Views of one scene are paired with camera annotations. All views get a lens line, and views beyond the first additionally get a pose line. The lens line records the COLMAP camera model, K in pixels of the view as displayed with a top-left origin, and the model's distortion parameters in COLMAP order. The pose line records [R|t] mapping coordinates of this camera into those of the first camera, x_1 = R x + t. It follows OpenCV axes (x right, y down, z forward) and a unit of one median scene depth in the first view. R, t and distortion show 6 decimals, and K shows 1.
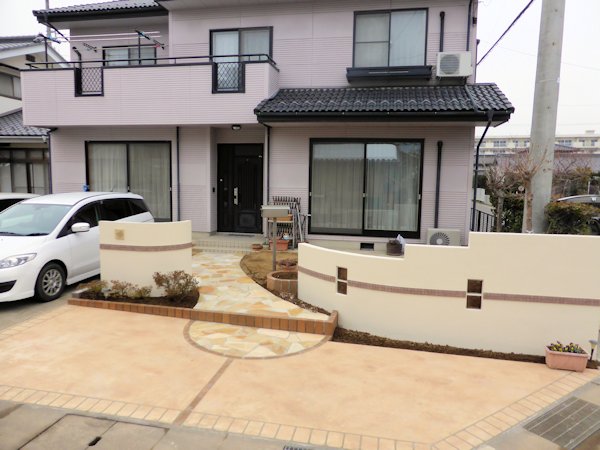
lens RADIAL K [[440.4, 0, 302.2], [0, 440.4, 227.2], [0, 0, 1]] dist [-0.053562, 0.051753]
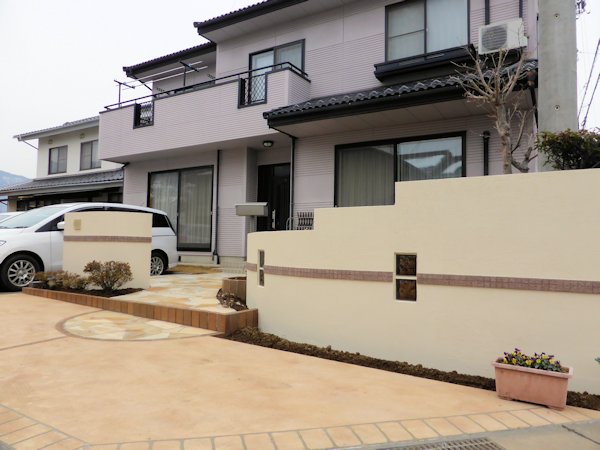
lens RADIAL K [[440.4, 0, 300.7], [0, 440.4, 227.4], [0, 0, 1]] dist [-0.053562, 0.051753]
pose [[0.937875, -0.014854, -0.346655, 0.402559], [-0.042396, 0.986691, -0.156983, 0.160718], [0.344373, 0.161928, 0.924763, 0.285118]]
